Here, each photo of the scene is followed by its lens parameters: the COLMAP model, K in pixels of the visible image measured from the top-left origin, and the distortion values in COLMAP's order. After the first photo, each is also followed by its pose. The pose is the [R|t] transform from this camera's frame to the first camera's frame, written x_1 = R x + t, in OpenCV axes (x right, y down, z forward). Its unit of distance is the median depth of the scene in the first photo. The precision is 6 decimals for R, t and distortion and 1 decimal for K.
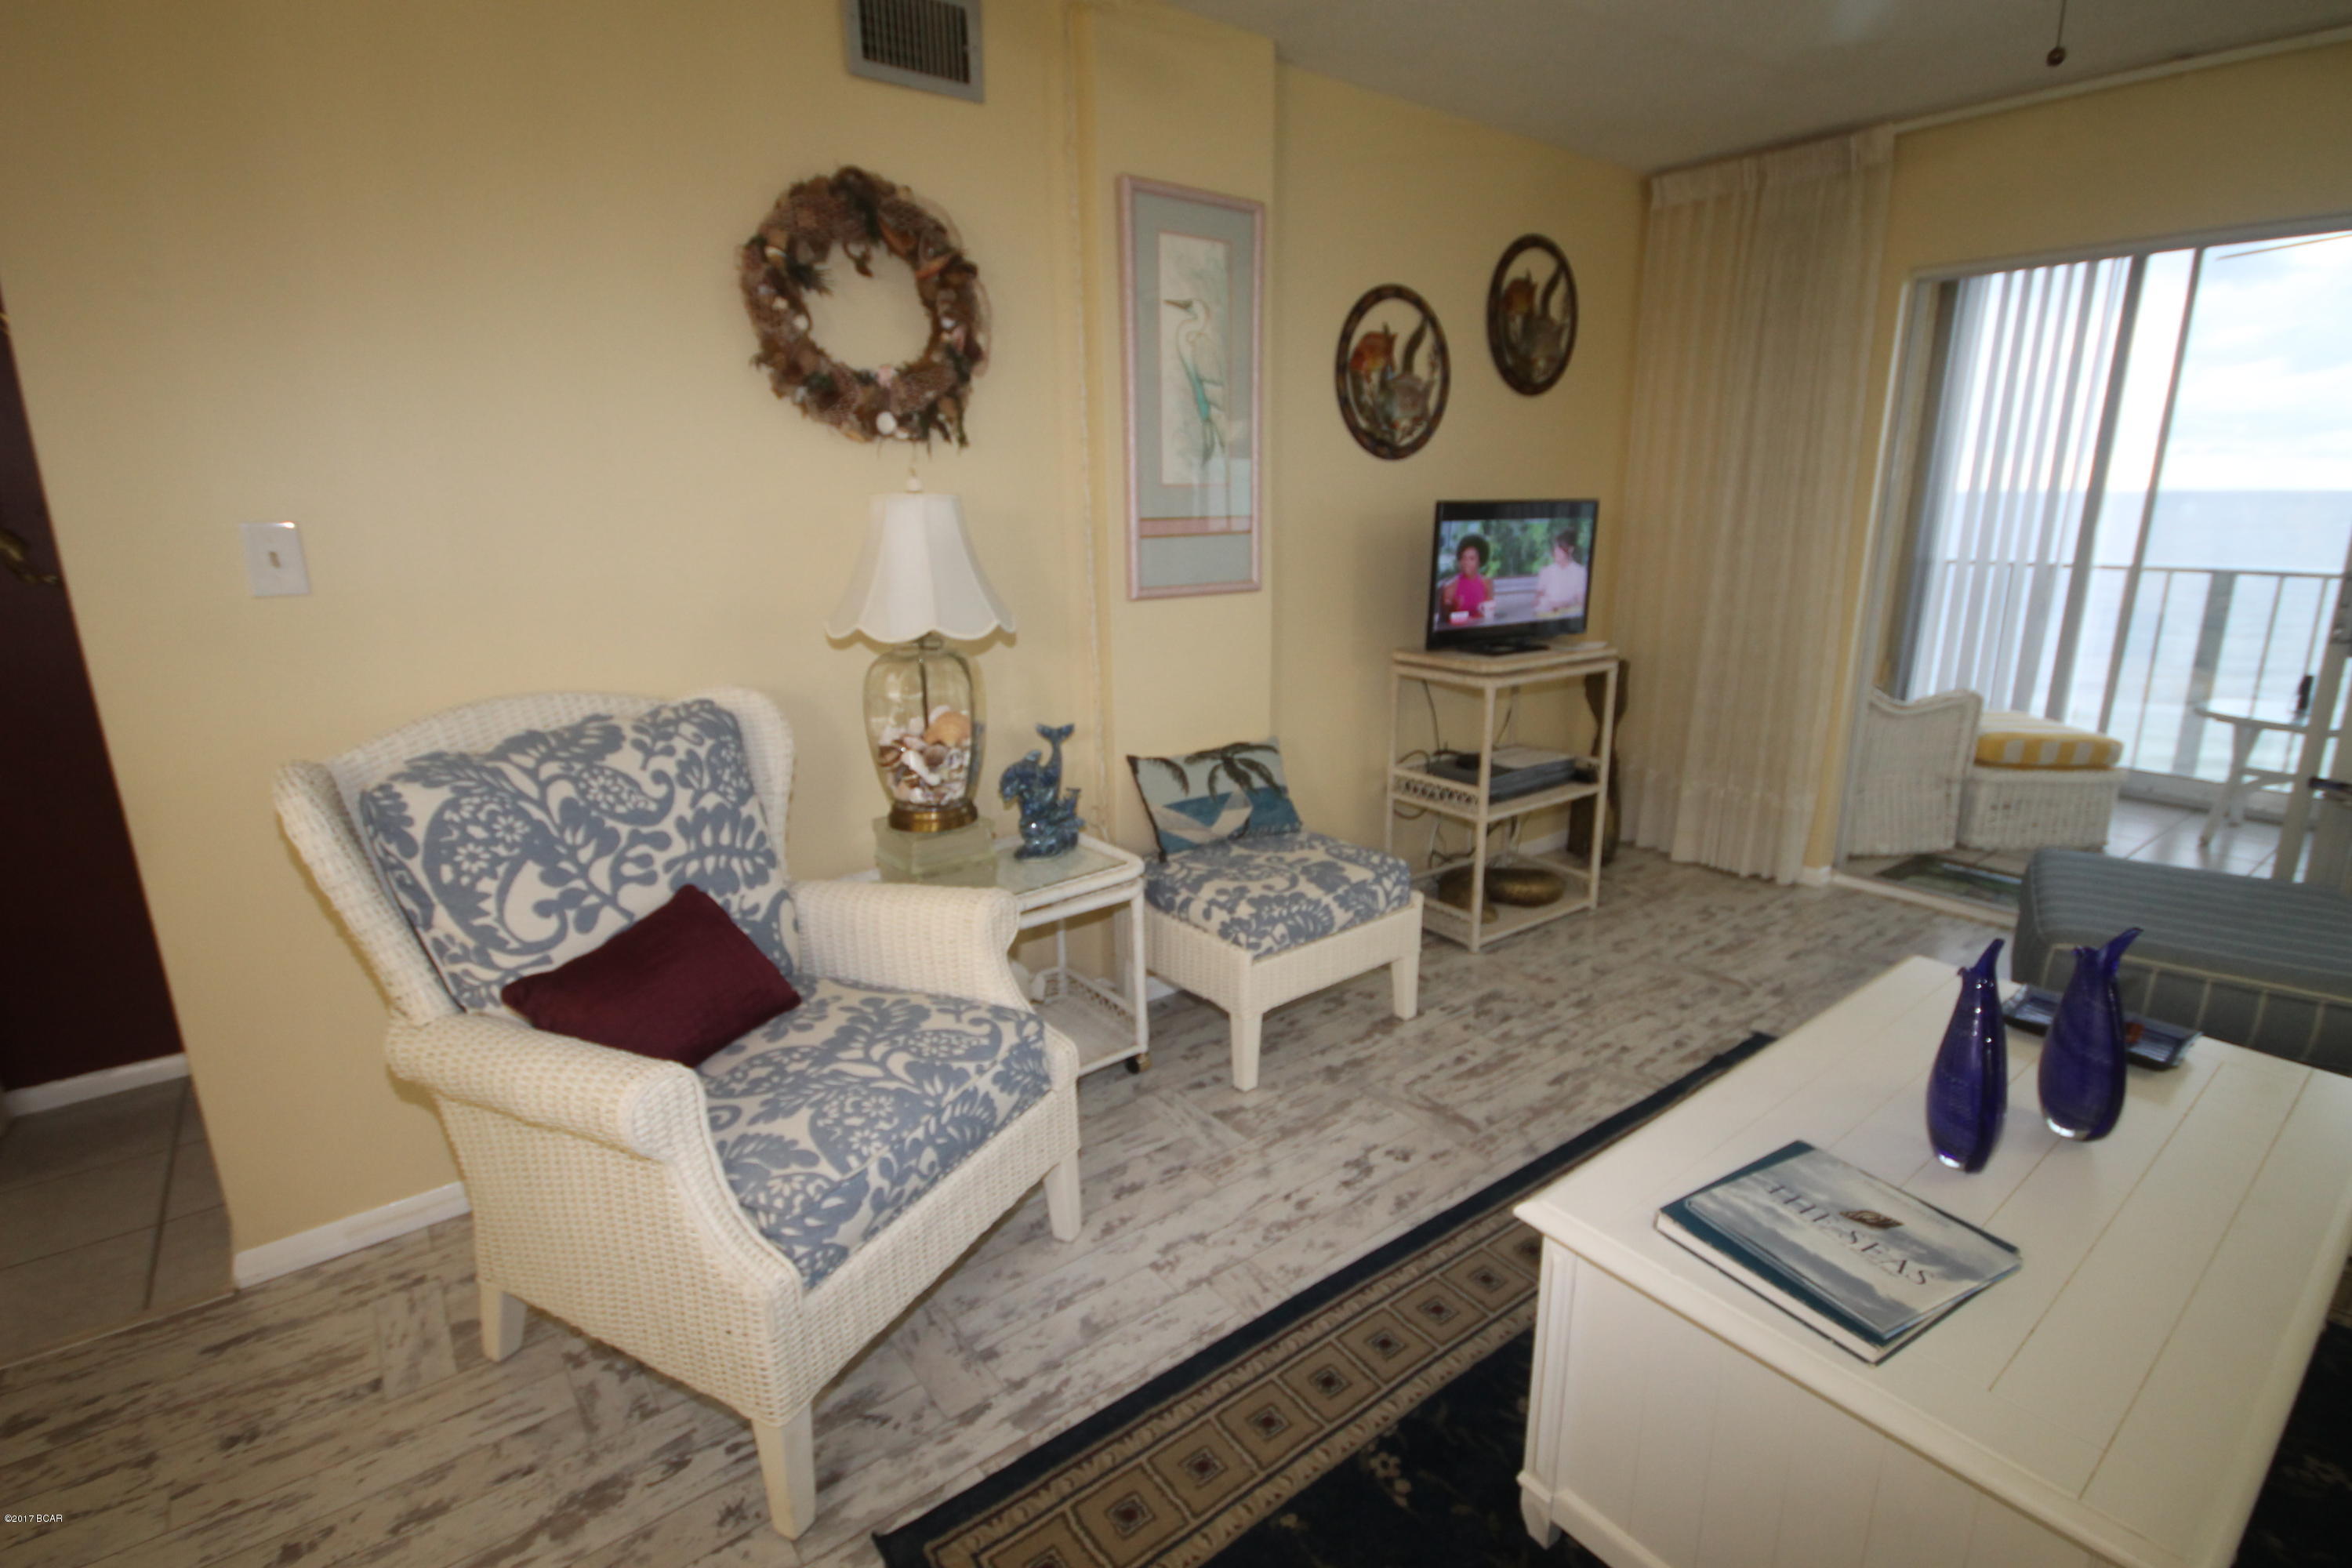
lens RADIAL K [[1114.7, 0, 1200.7], [0, 1114.7, 785.5], [0, 0, 1]] dist [0.008539, -0.008658]
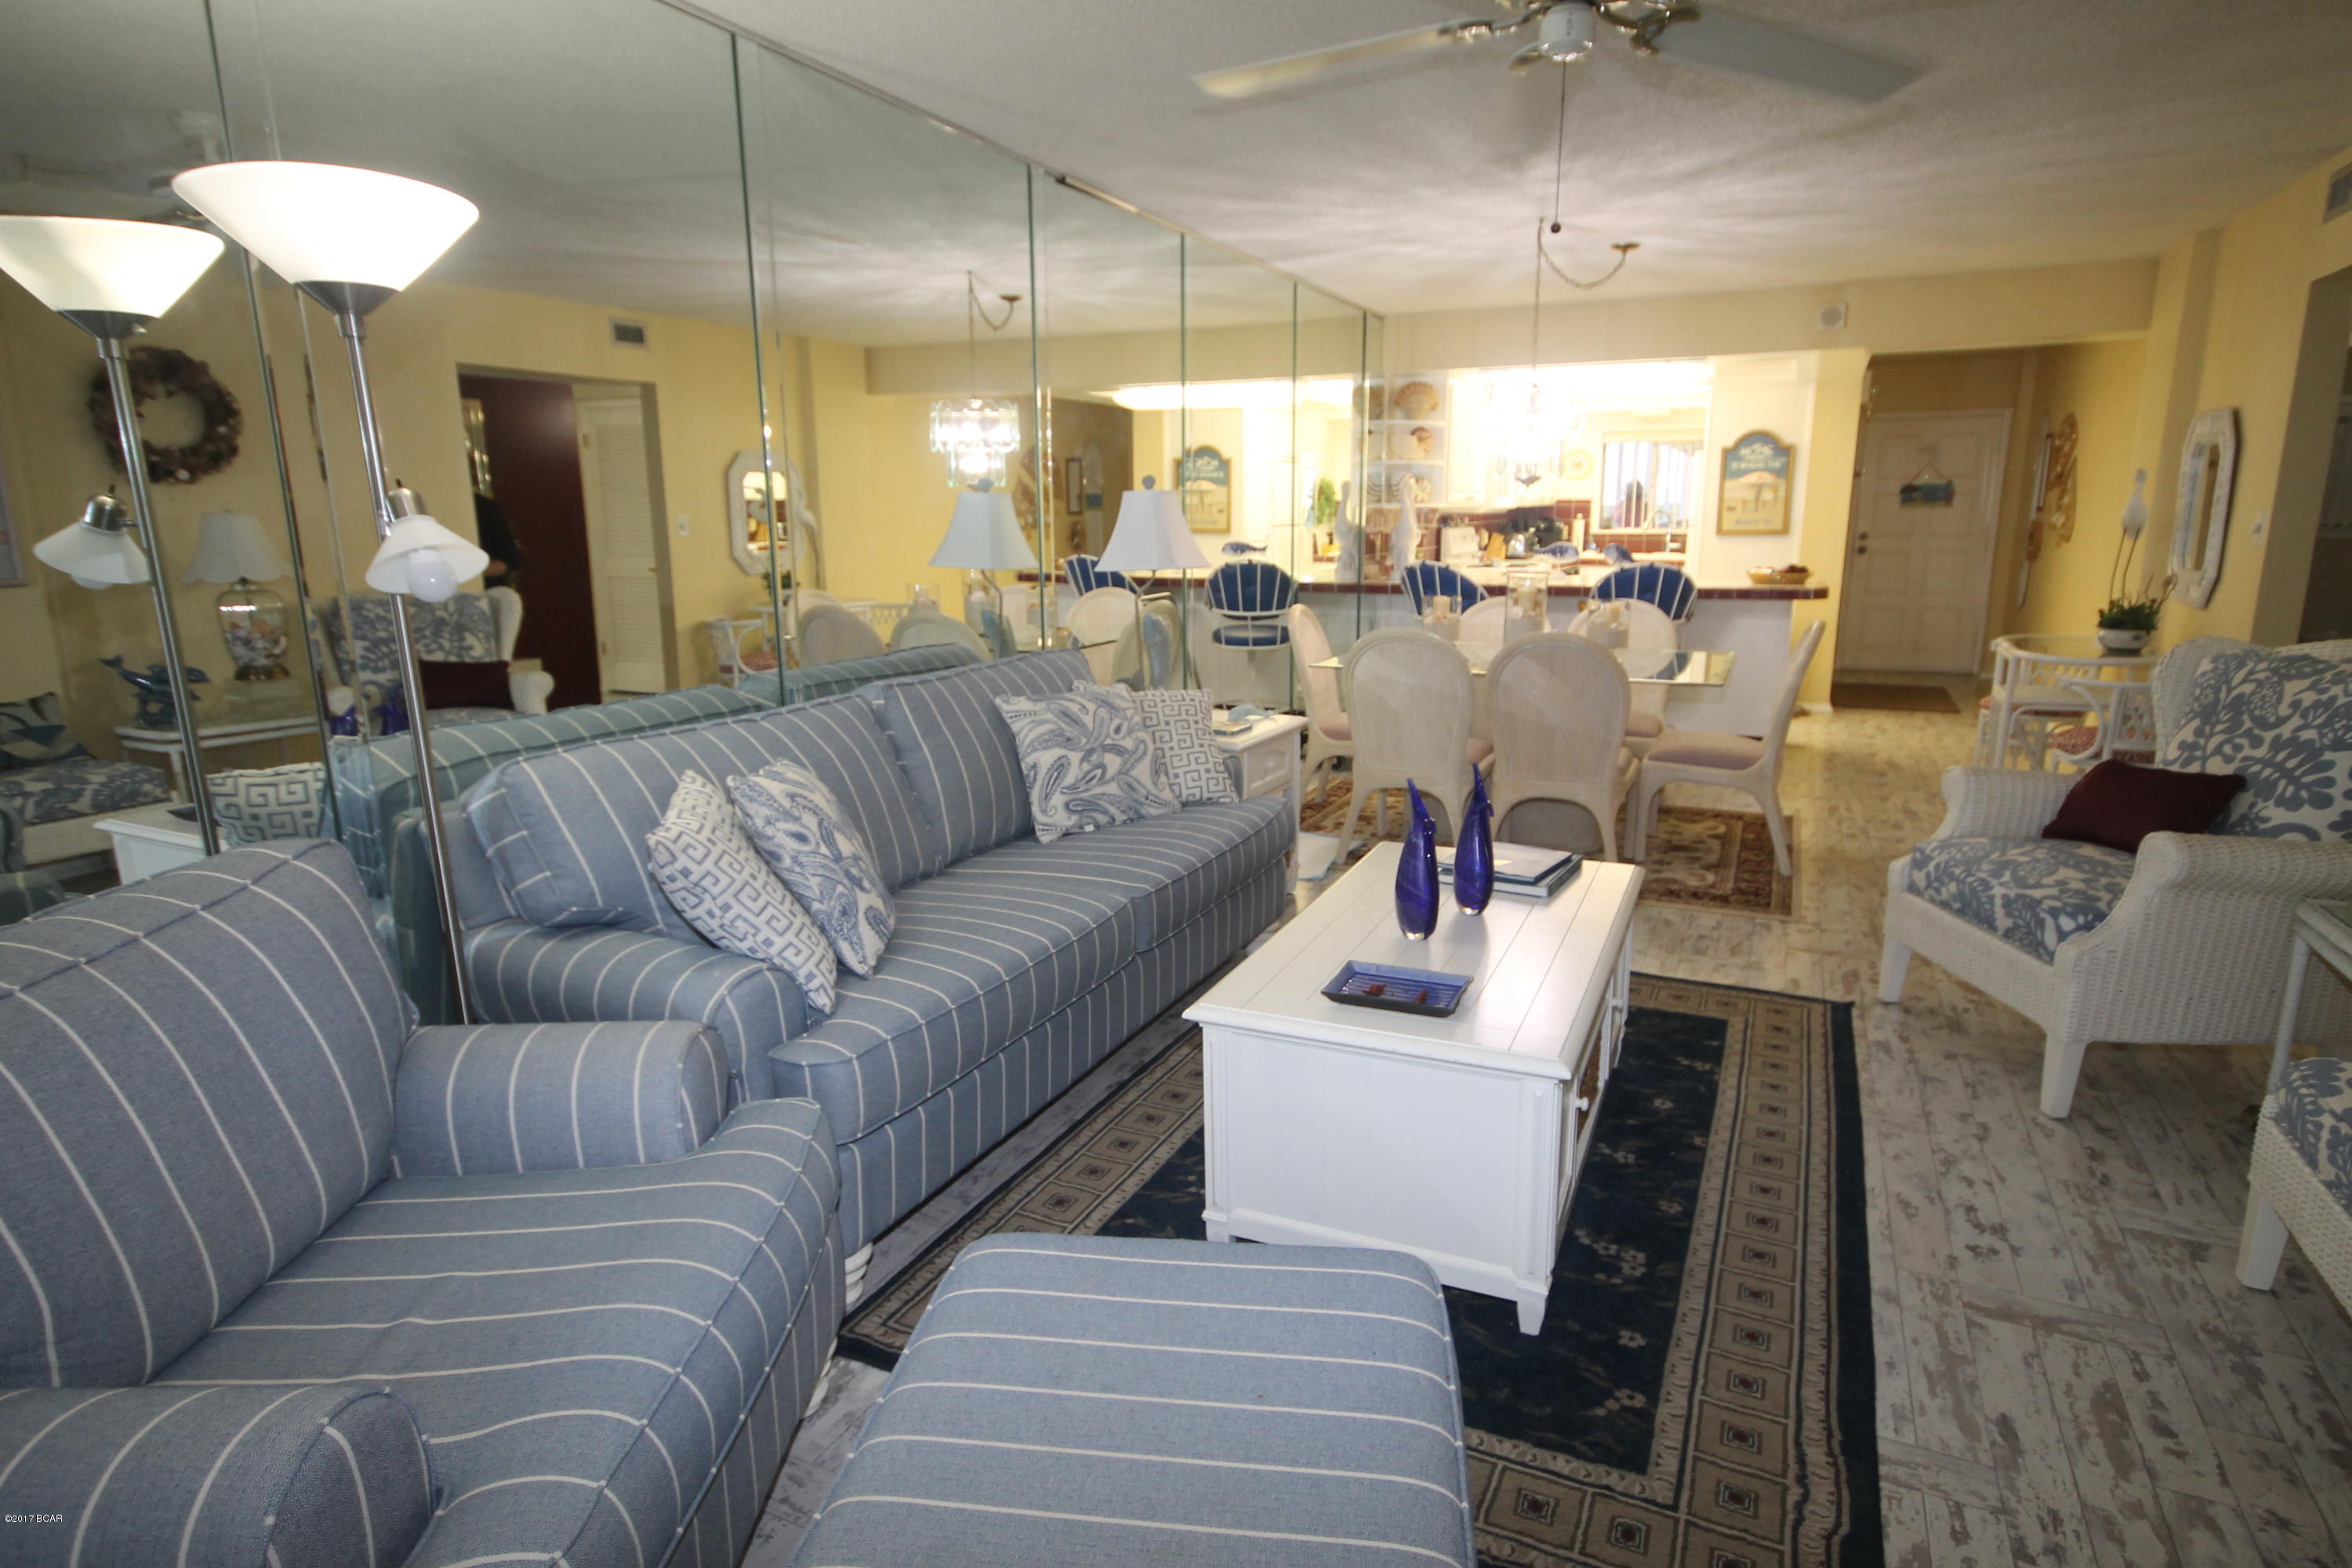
lens RADIAL K [[1291.5, 0, 1193.0], [0, 1291.5, 782.2], [0, 0, 1]] dist [0.012304, 0.001002]
pose [[-0.890442, 0.109881, -0.441631, 0.976310], [-0.100408, 0.899066, 0.426143, -0.319254], [0.443881, 0.423800, -0.789534, 1.176022]]
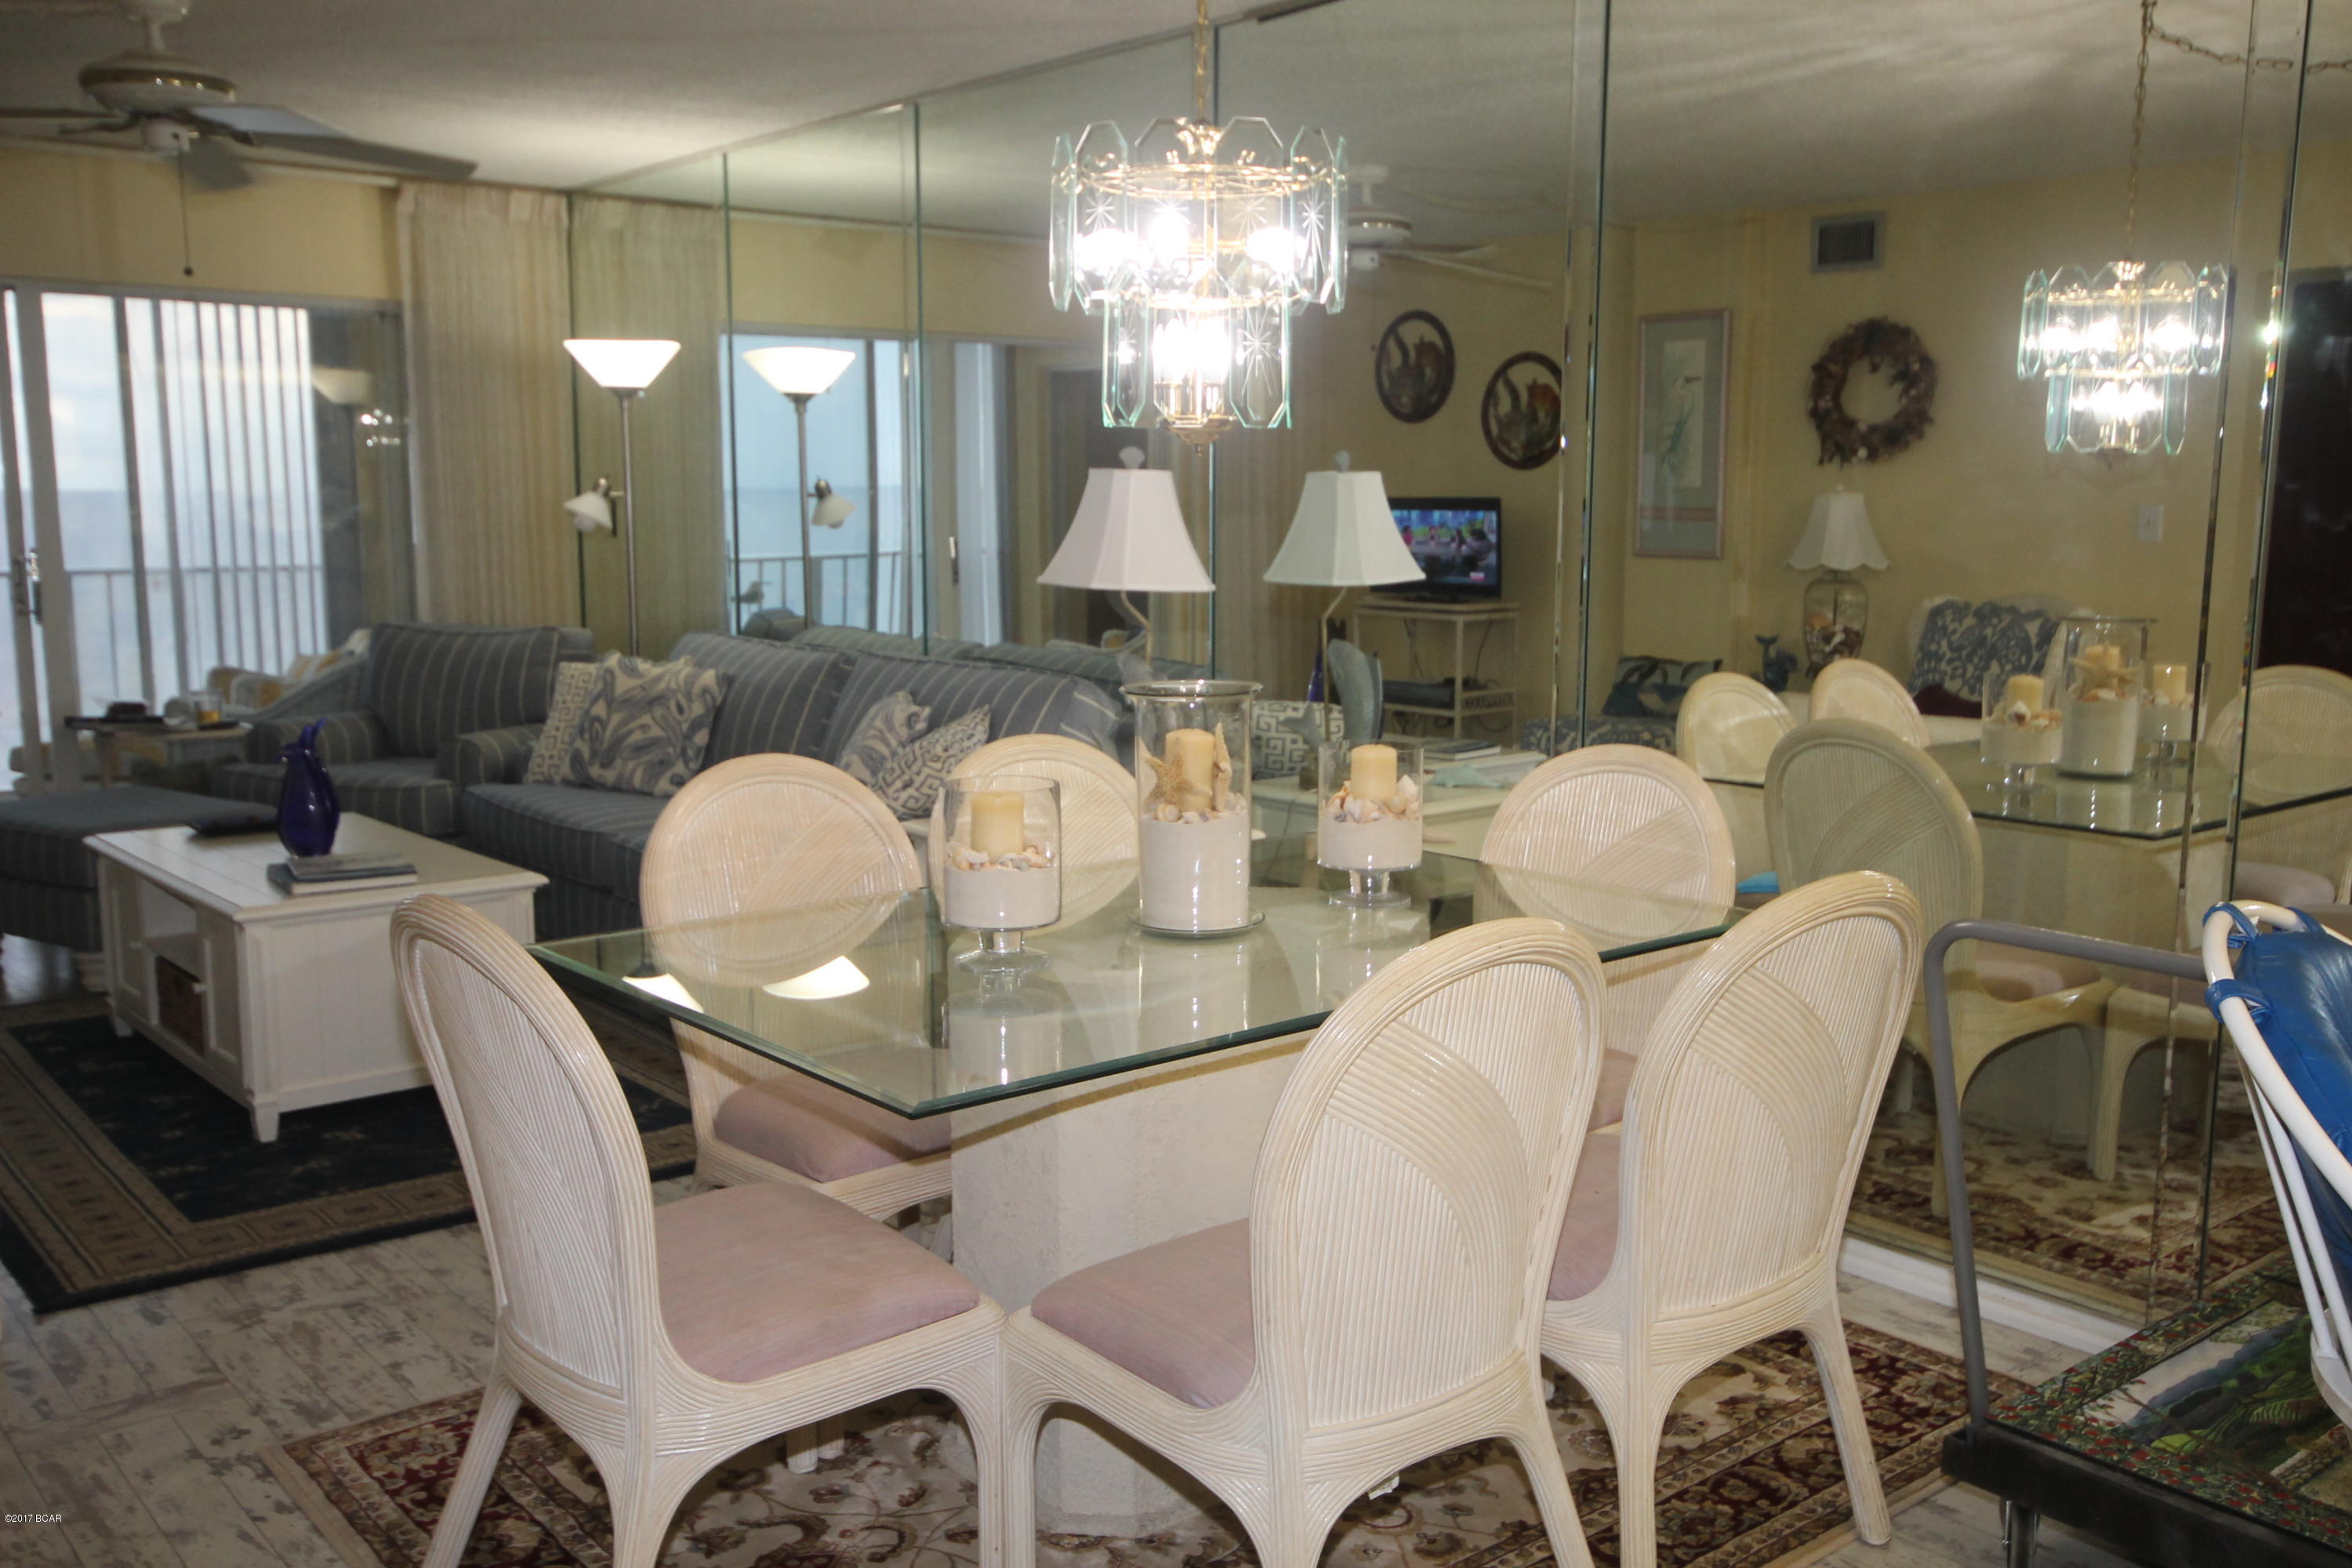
lens RADIAL K [[2035.1, 0, 1183.7], [0, 2035.1, 784.3], [0, 0, 1]] dist [0.002404, 0.054714]
pose [[-0.030131, -0.134511, 0.990454, -1.354729], [0.248843, 0.958696, 0.137768, 0.061640], [-0.968075, 0.250619, 0.004586, -0.210697]]
